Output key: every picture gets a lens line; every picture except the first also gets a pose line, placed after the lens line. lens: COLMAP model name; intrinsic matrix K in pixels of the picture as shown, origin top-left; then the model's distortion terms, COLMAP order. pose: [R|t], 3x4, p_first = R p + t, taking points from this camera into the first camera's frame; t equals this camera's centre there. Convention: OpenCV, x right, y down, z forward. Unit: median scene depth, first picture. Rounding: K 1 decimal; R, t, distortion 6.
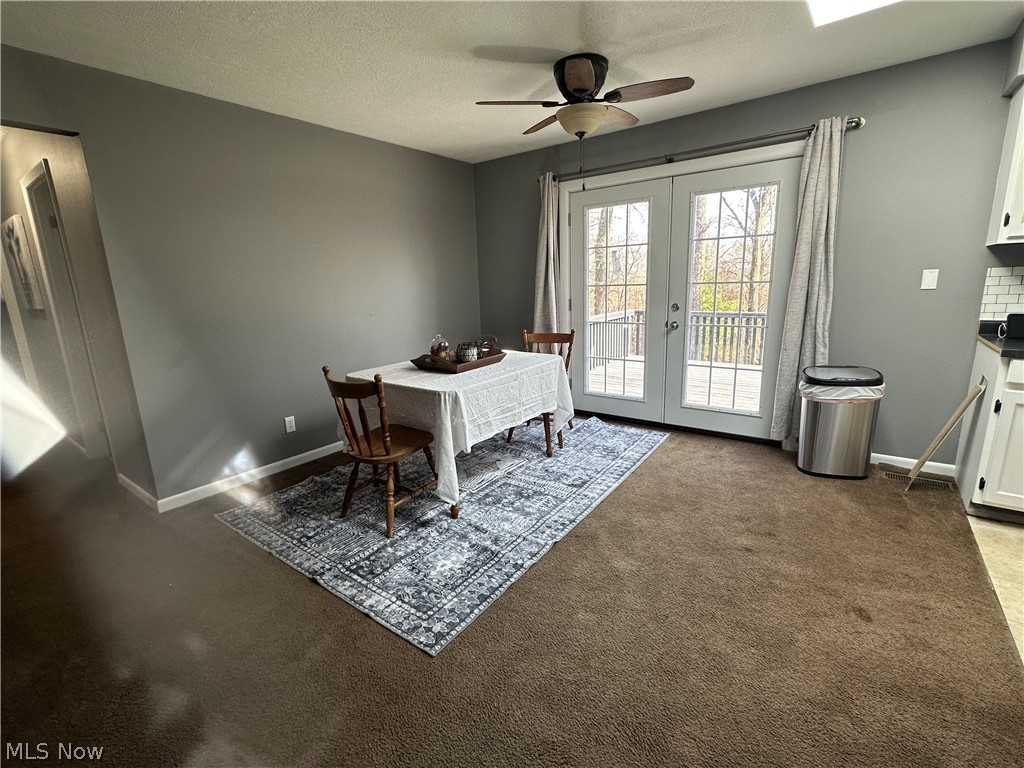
lens RADIAL K [[452.9, 0, 515.4], [0, 452.9, 382.0], [0, 0, 1]] dist [-0.011335, -0.000223]
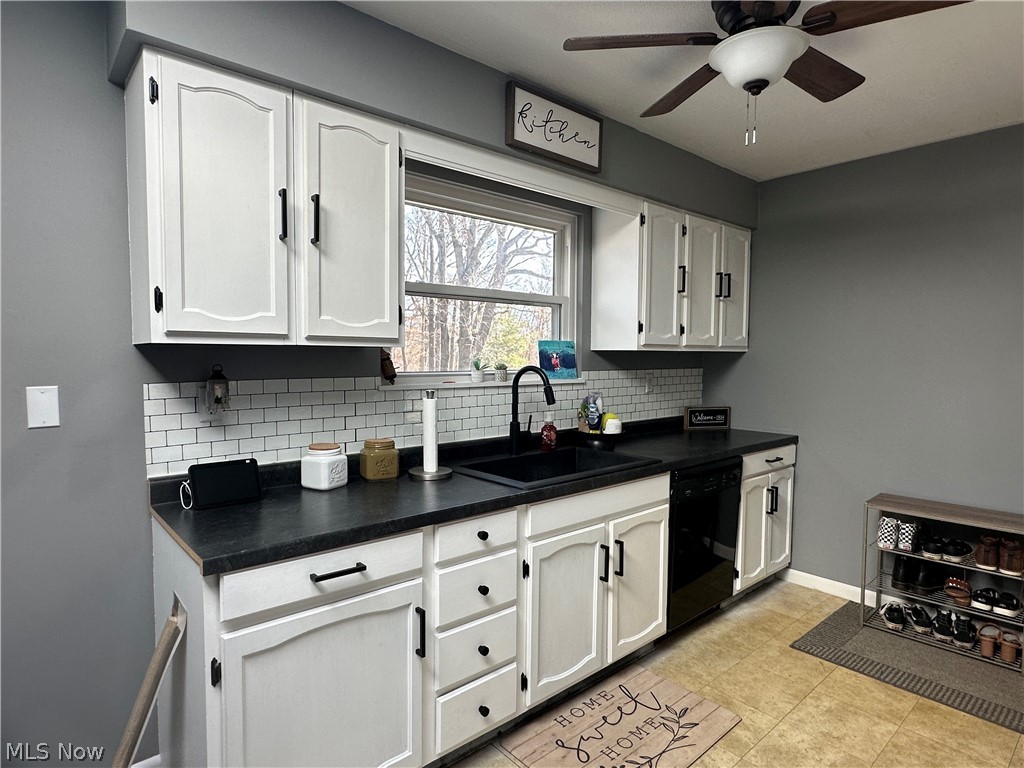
lens RADIAL K [[574.5, 0, 510.7], [0, 574.5, 385.3], [0, 0, 1]] dist [0.000811, -0.000259]
pose [[0.194600, -0.013108, 0.980795, 0.545483], [0.207919, 0.977740, -0.028186, -0.168198], [-0.958593, 0.209411, 0.192994, 0.518413]]
